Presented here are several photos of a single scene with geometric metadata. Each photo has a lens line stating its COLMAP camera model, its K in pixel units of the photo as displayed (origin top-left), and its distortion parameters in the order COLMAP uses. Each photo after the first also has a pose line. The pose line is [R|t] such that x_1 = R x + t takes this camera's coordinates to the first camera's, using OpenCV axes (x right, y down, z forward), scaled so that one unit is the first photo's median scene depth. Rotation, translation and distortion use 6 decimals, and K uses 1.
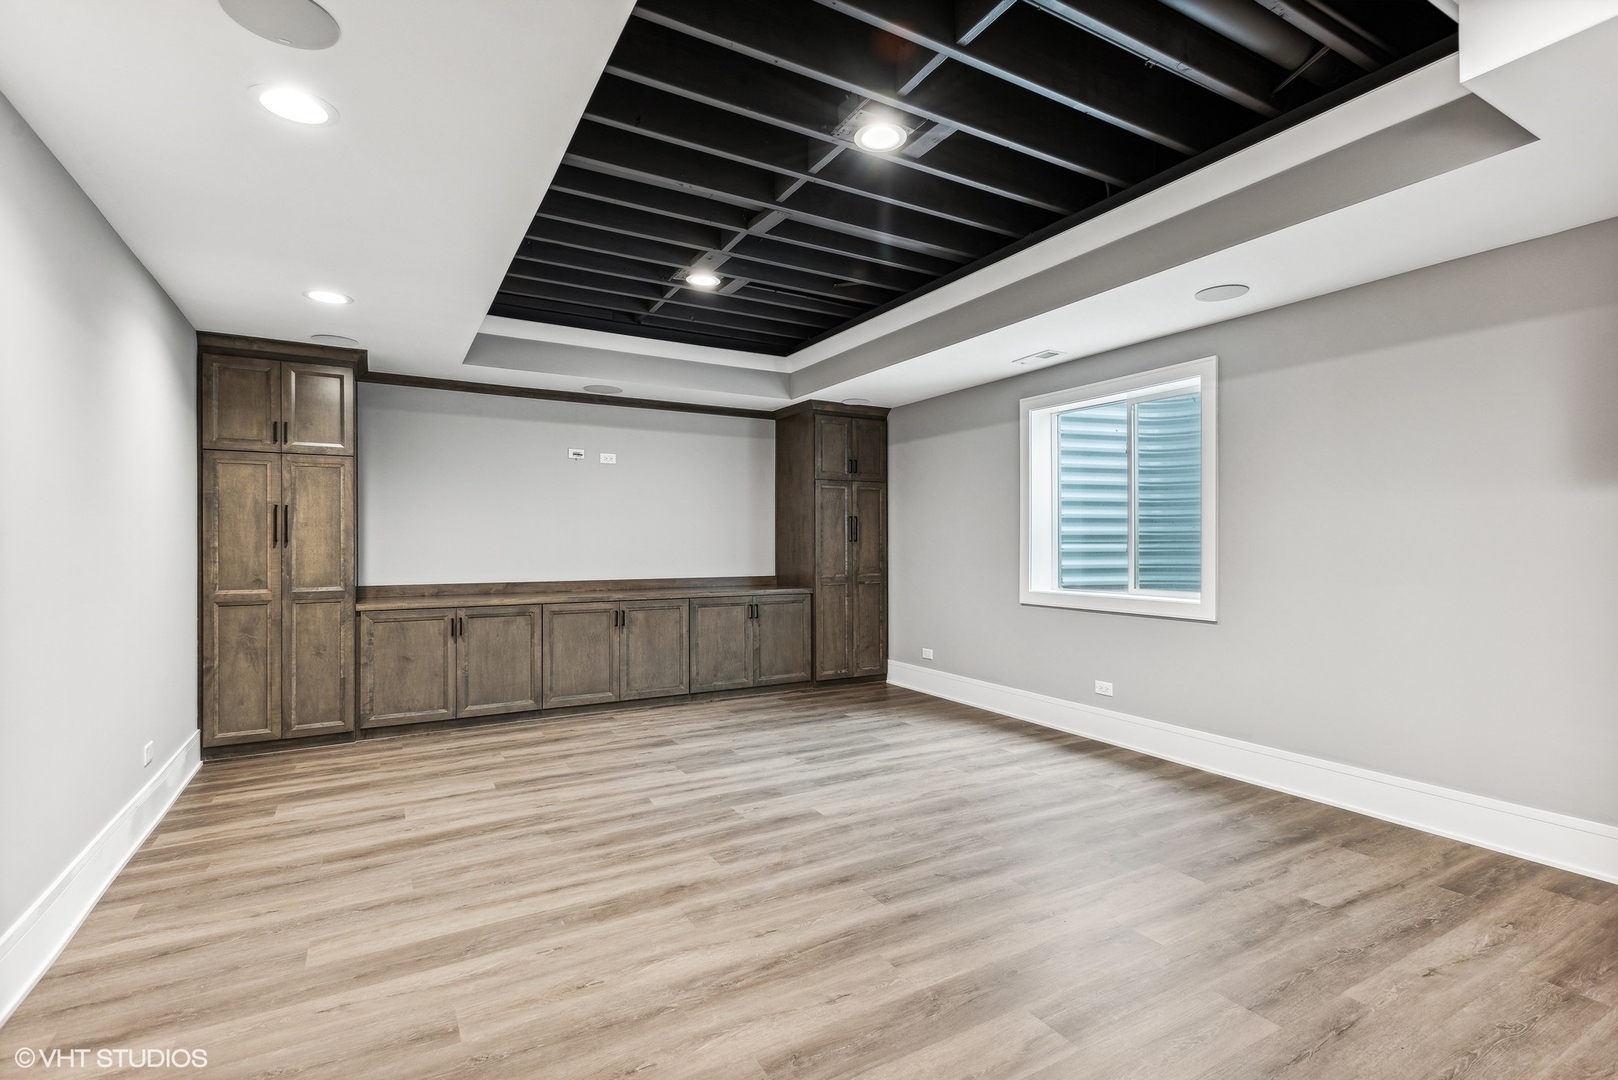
lens RADIAL K [[760.0, 0, 813.3], [0, 760.0, 543.2], [0, 0, 1]] dist [0.011400, -0.000648]
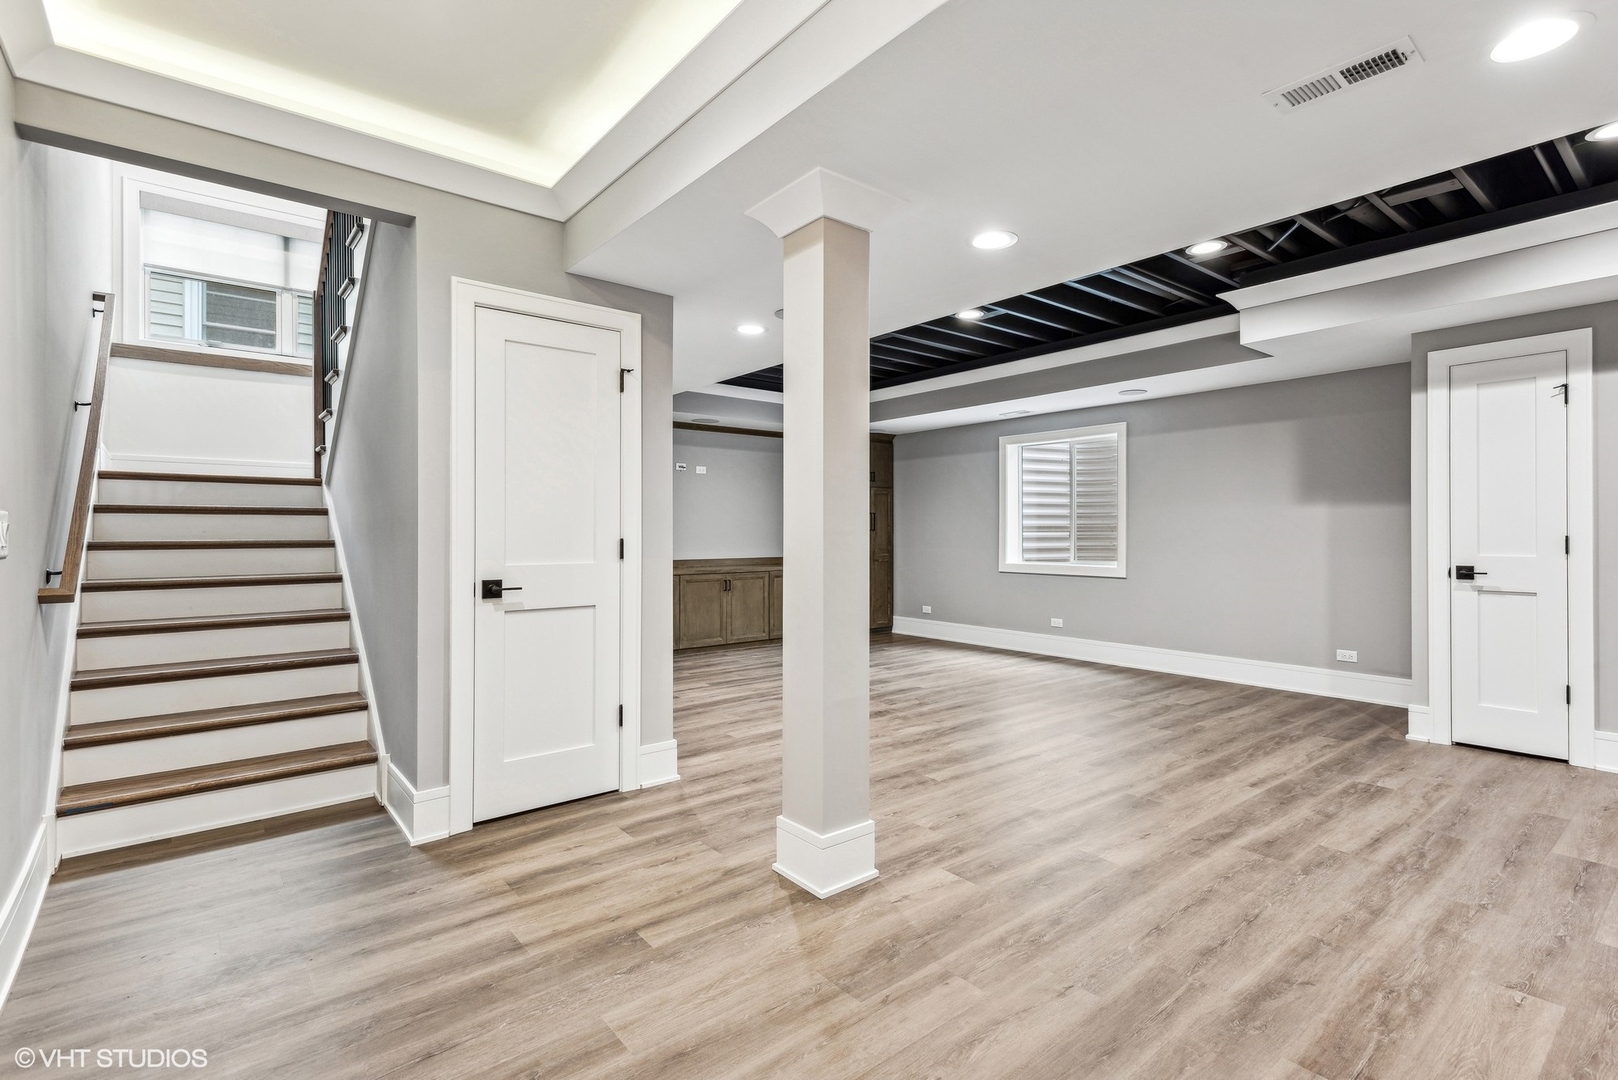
lens RADIAL K [[766.1, 0, 814.0], [0, 766.1, 533.6], [0, 0, 1]] dist [0.002419, -0.000048]
pose [[0.988460, -0.001672, 0.151473, -0.492828], [0.001230, 0.999995, 0.003011, -0.002471], [-0.151477, -0.002790, 0.988457, -0.688602]]
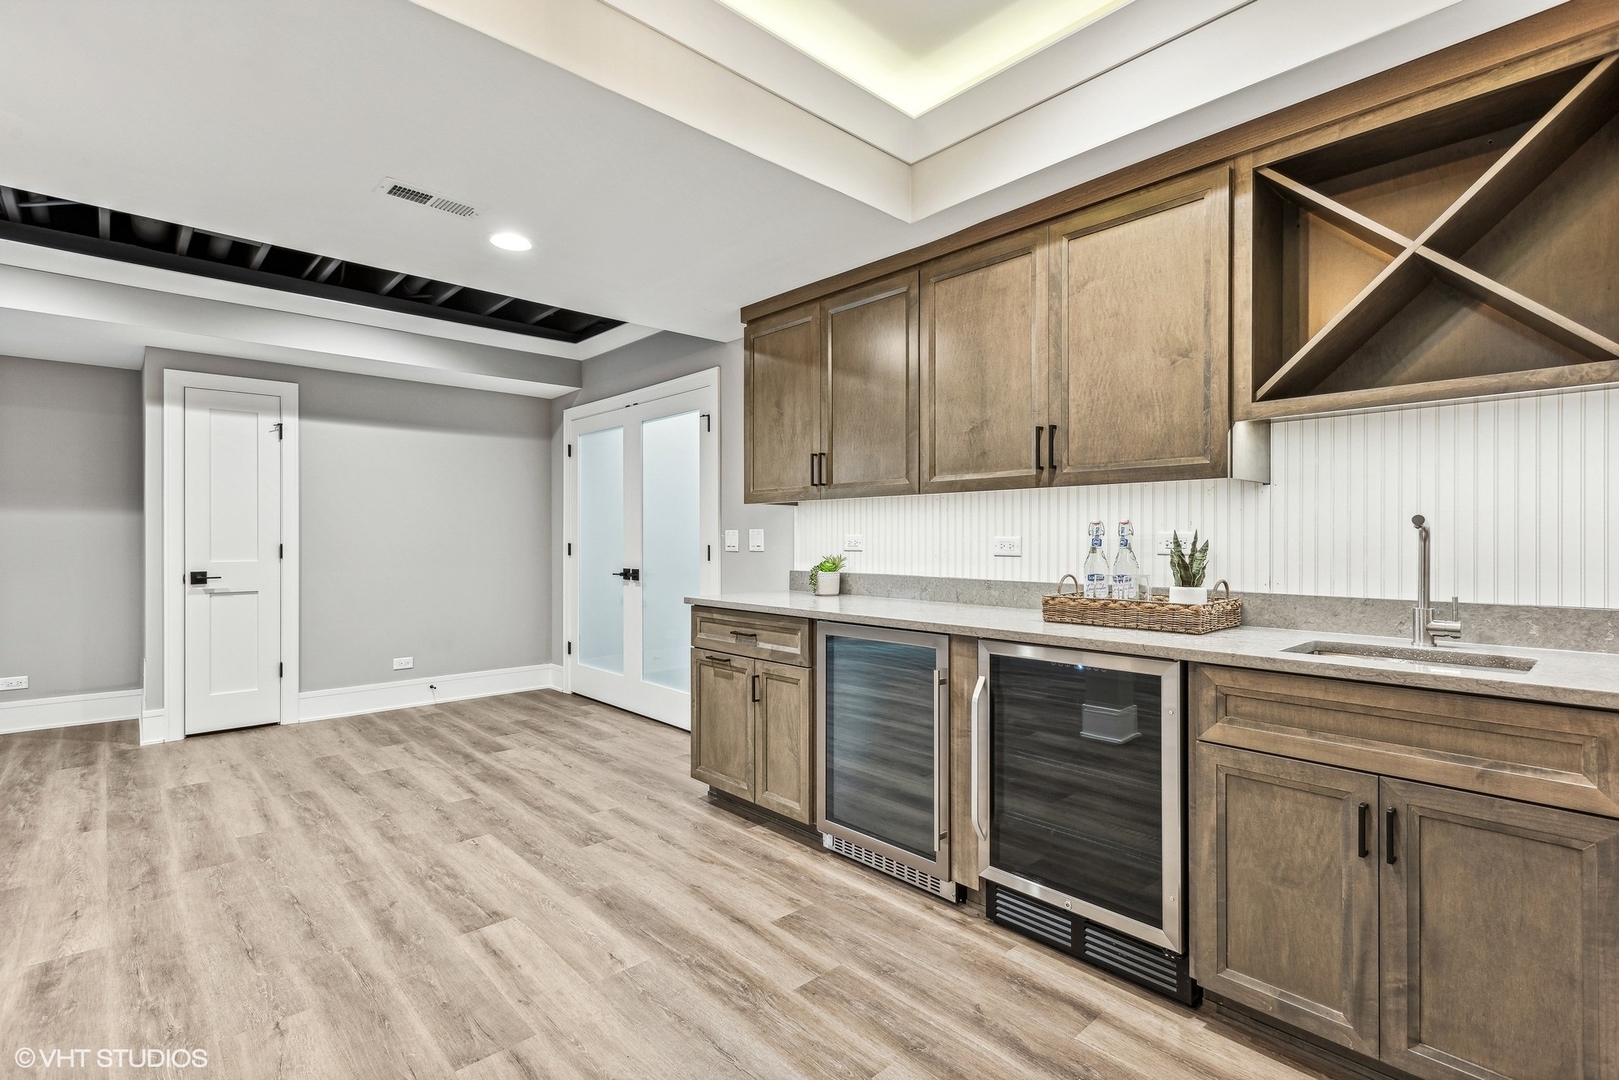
lens RADIAL K [[760.5, 0, 813.8], [0, 760.5, 543.2], [0, 0, 1]] dist [0.011400, -0.000648]
pose [[-0.213745, -0.004684, 0.976878, -0.843209], [0.000241, 0.999988, 0.004848, -0.002578], [-0.976889, 0.001272, -0.213741, -0.388897]]
